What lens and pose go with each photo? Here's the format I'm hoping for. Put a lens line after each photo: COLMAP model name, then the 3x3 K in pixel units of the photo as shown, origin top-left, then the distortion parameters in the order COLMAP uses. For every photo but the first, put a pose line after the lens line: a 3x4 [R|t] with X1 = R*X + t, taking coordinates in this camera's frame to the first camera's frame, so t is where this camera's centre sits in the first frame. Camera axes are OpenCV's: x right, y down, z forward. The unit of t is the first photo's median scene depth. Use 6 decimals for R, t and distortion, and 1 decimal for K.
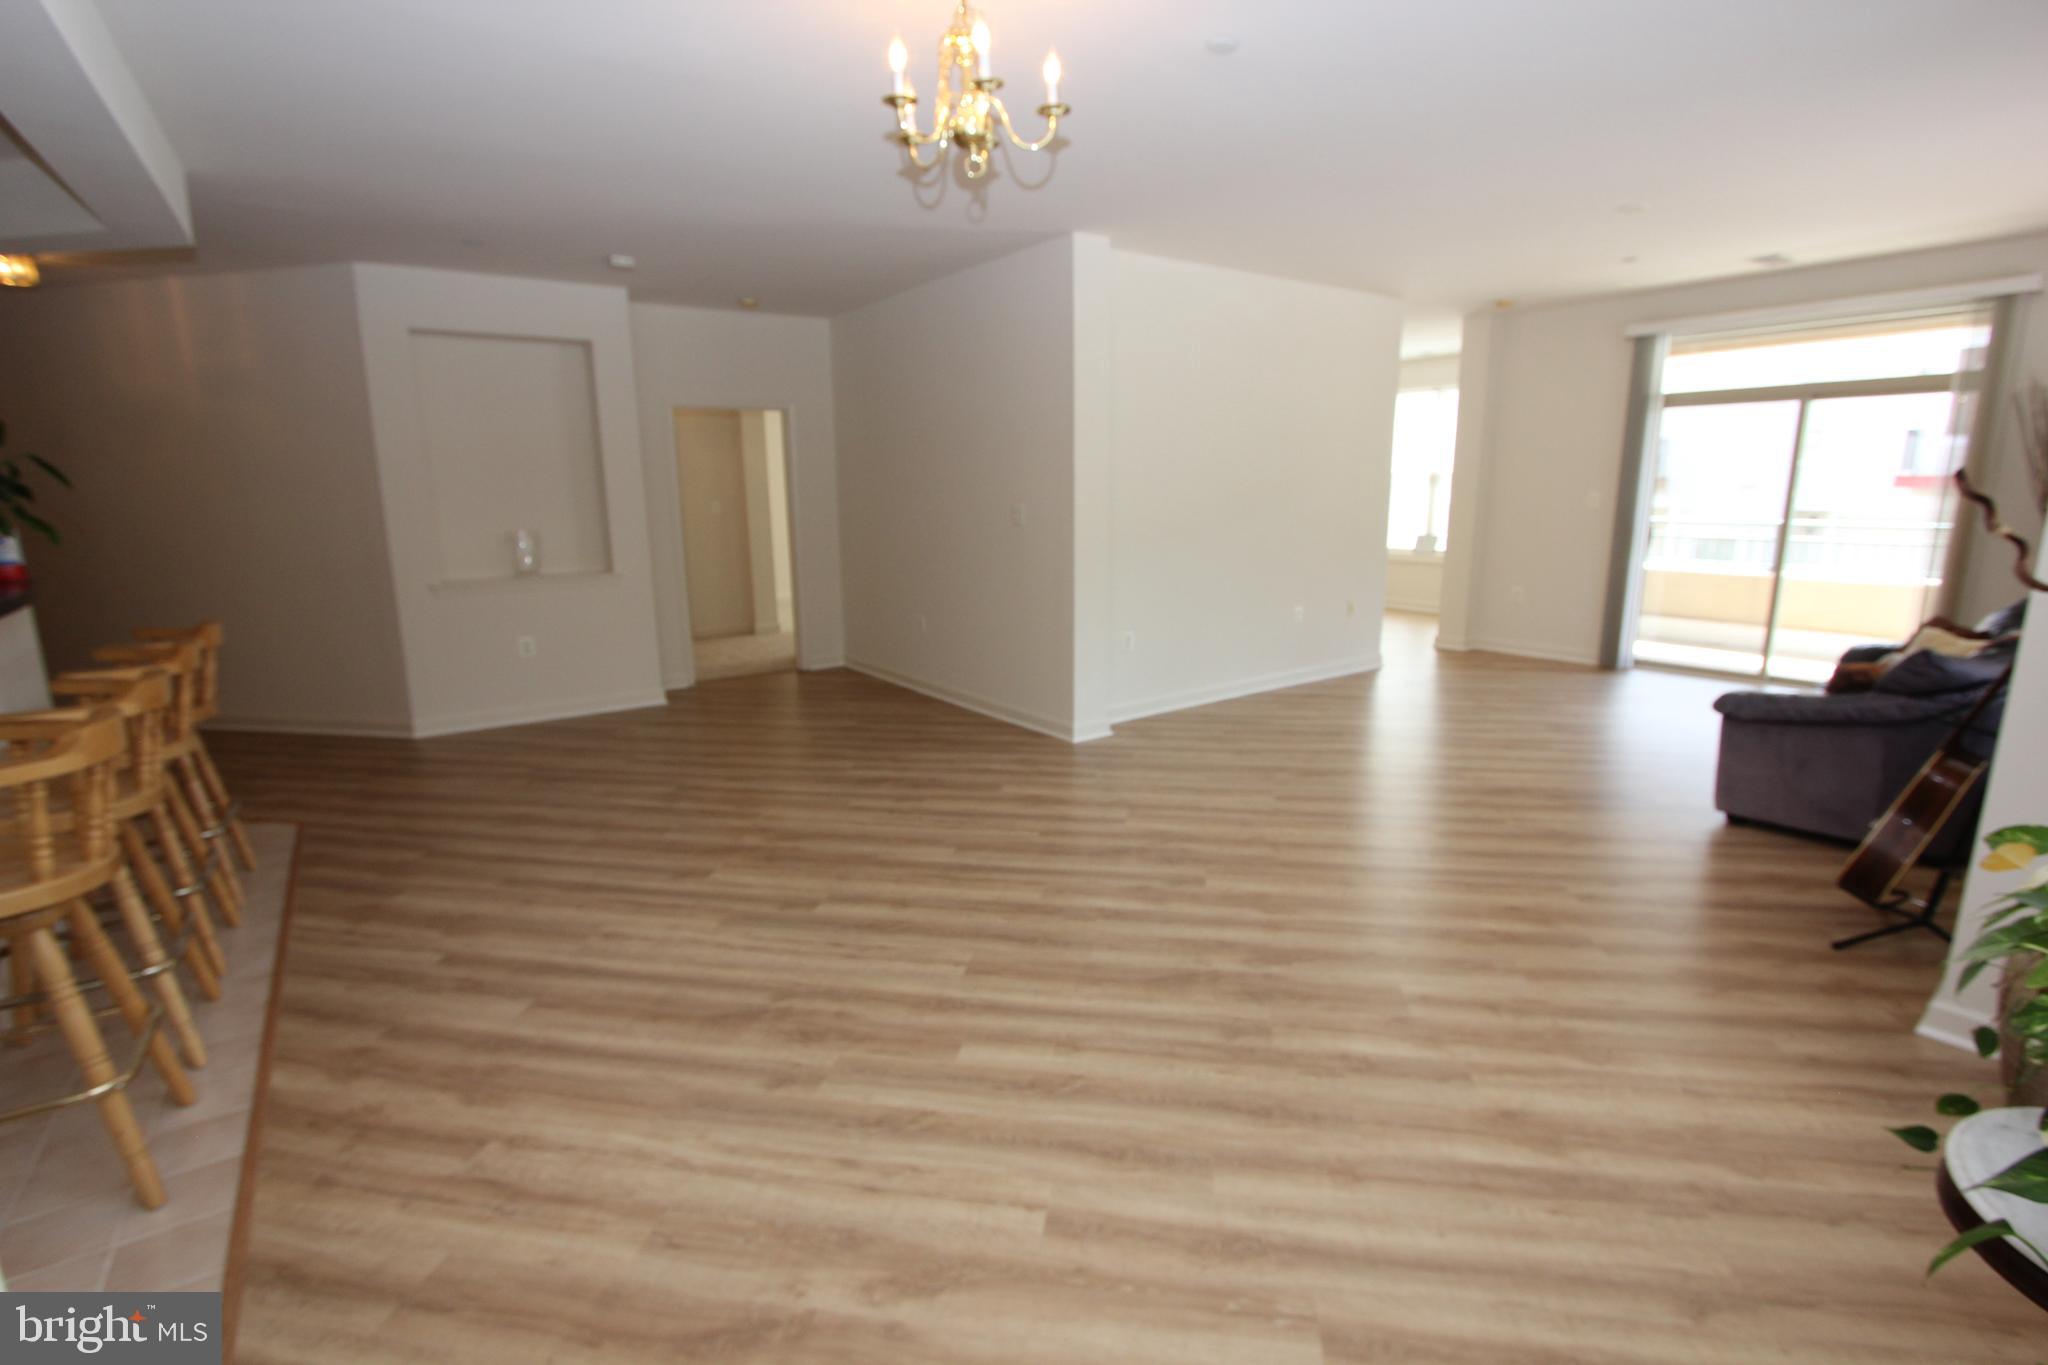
lens RADIAL K [[946.4, 0, 1030.4], [0, 946.4, 684.3], [0, 0, 1]] dist [-0.001254, -0.019799]
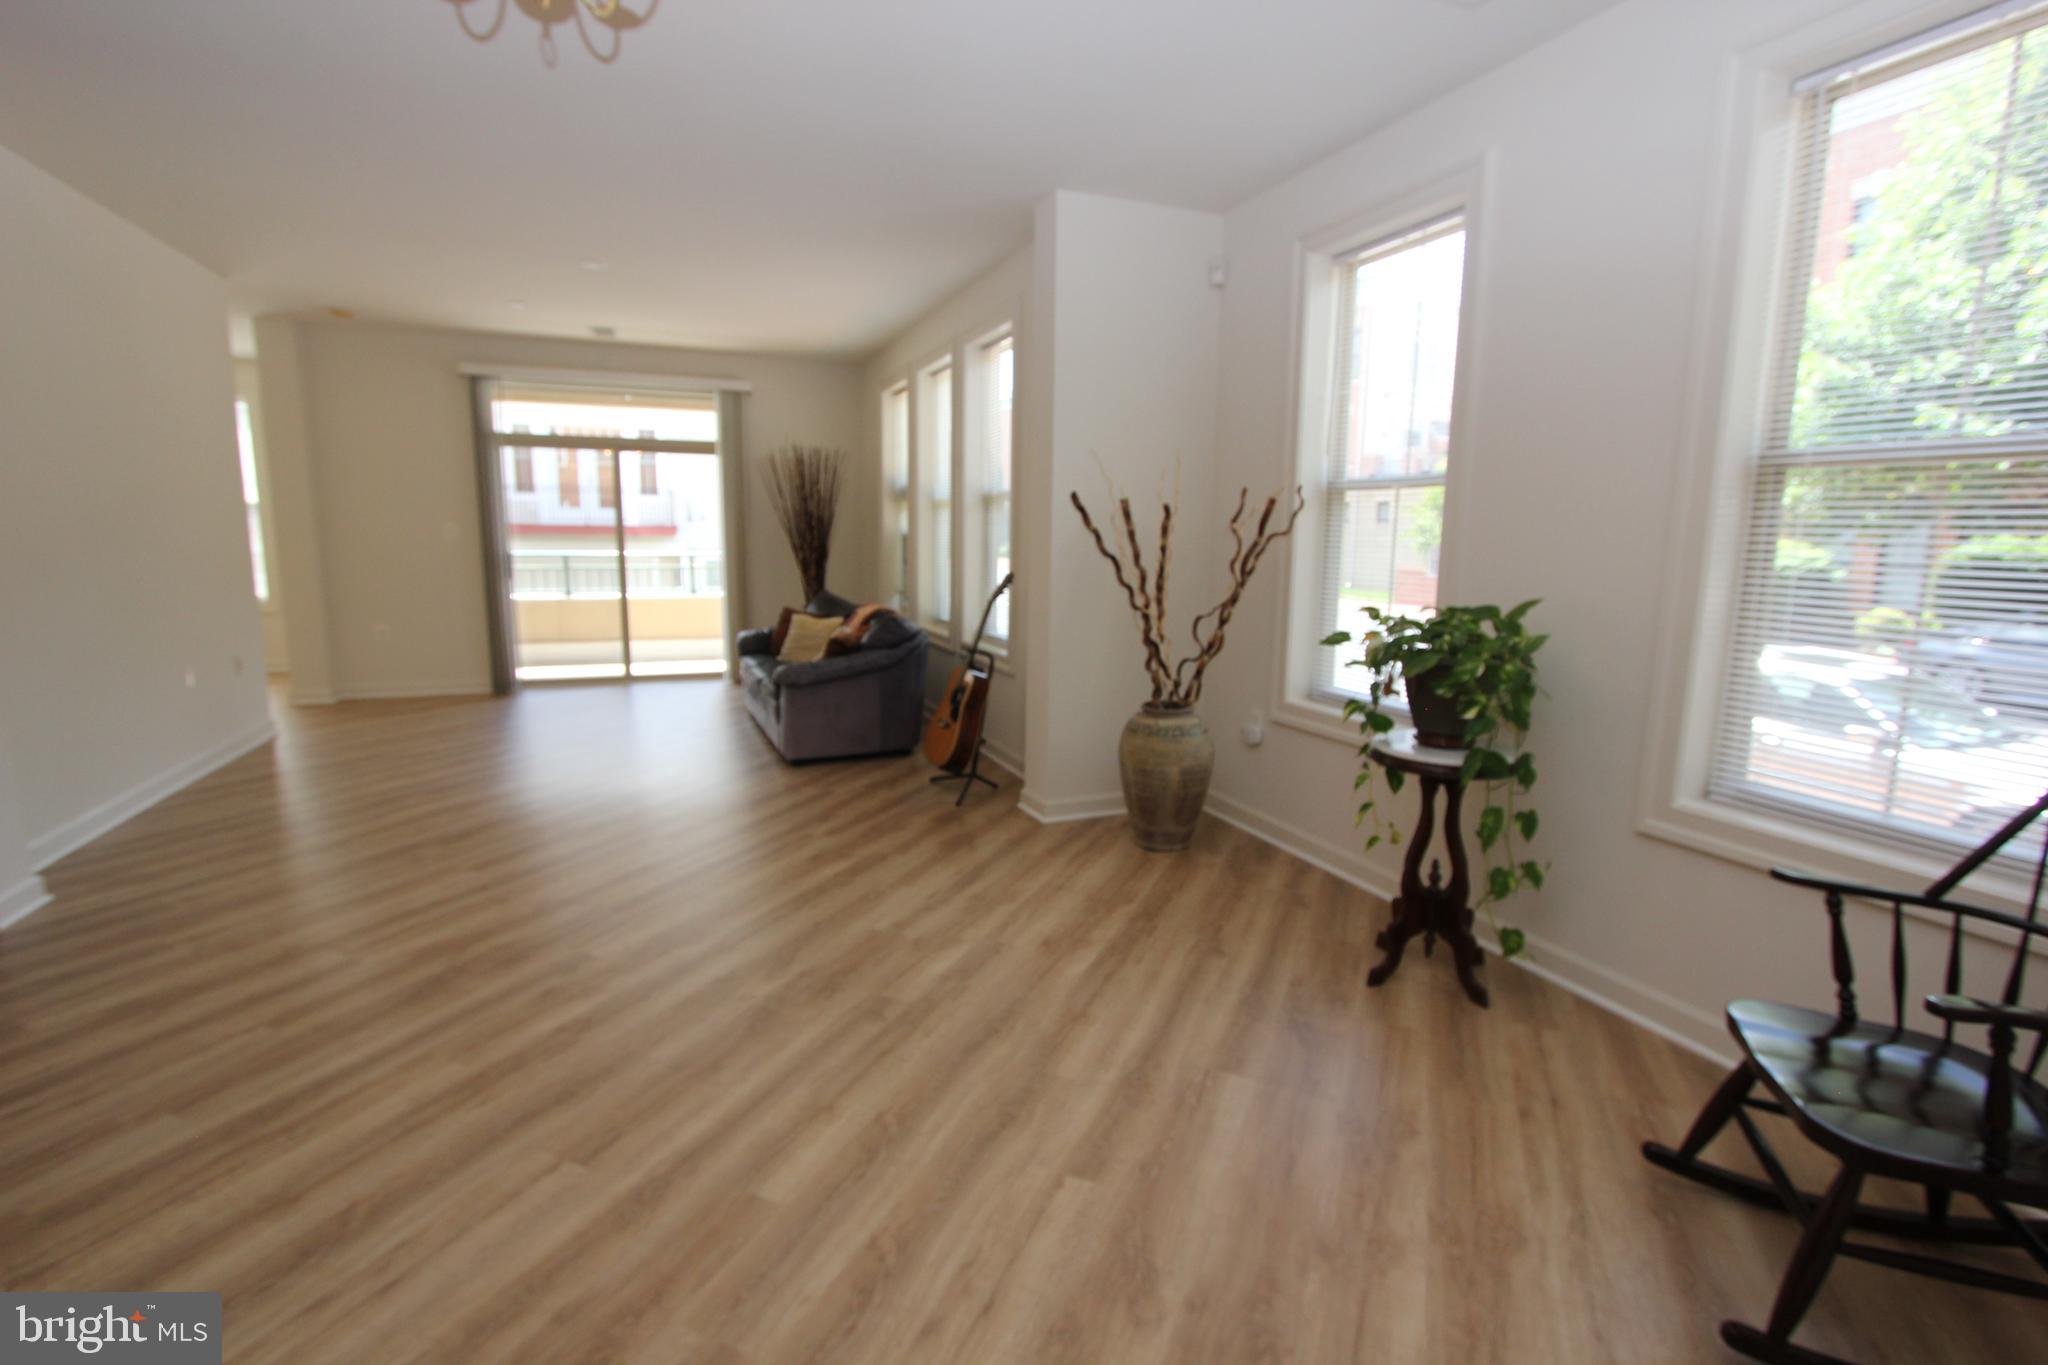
lens RADIAL K [[946.4, 0, 1030.4], [0, 946.4, 684.3], [0, 0, 1]] dist [-0.001254, -0.019799]
pose [[0.215974, -0.123775, 0.968522, -0.532586], [0.182247, 0.979611, 0.084552, -0.024379], [-0.959240, 0.158249, 0.234128, 0.430049]]
